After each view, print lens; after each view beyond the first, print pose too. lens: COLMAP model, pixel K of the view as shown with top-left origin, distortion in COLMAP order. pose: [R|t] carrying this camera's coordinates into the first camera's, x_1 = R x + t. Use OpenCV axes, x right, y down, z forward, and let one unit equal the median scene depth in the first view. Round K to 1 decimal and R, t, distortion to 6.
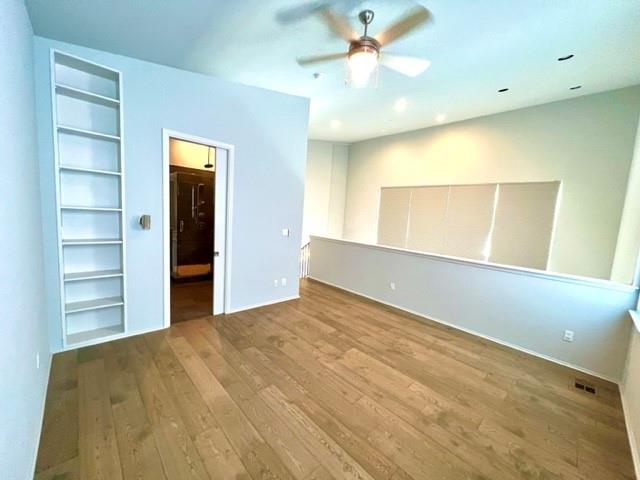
lens RADIAL K [[256.7, 0, 320.2], [0, 256.7, 239.9], [0, 0, 1]] dist [0.000525, 0.000054]
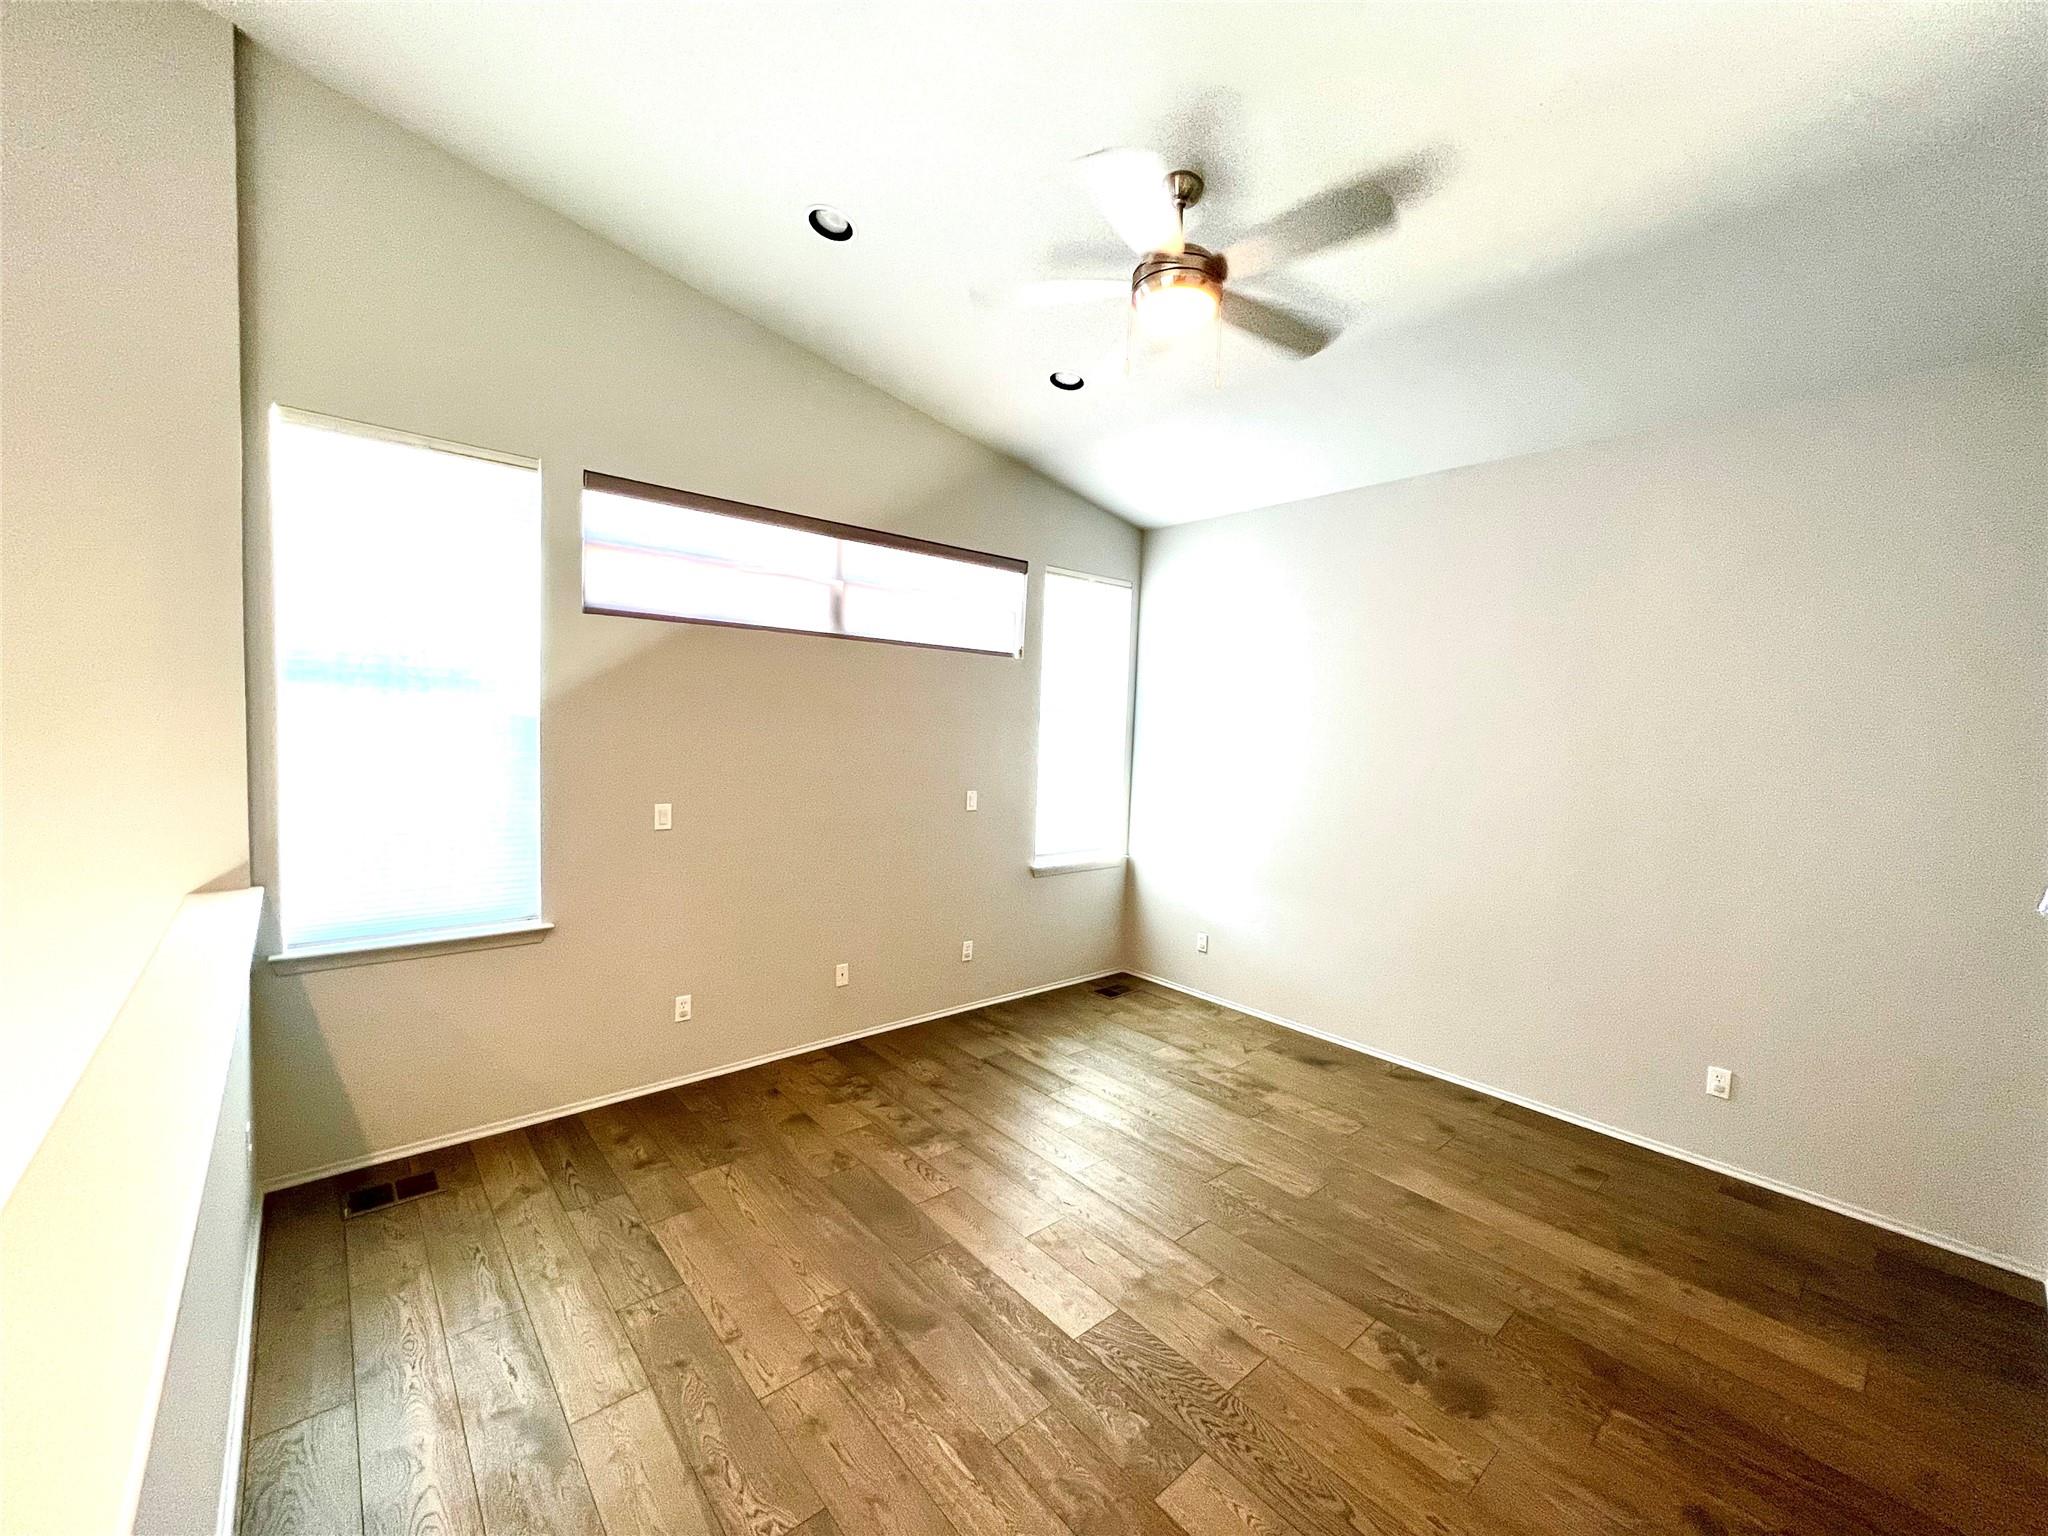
lens RADIAL K [[821.6, 0, 1024.4], [0, 821.6, 769.5], [0, 0, 1]] dist [0.000525, 0.000054]
pose [[-0.994097, -0.102666, 0.035092, 0.260023], [-0.095670, 0.982006, 0.162826, -0.244587], [-0.051178, 0.158507, -0.986031, 2.116359]]
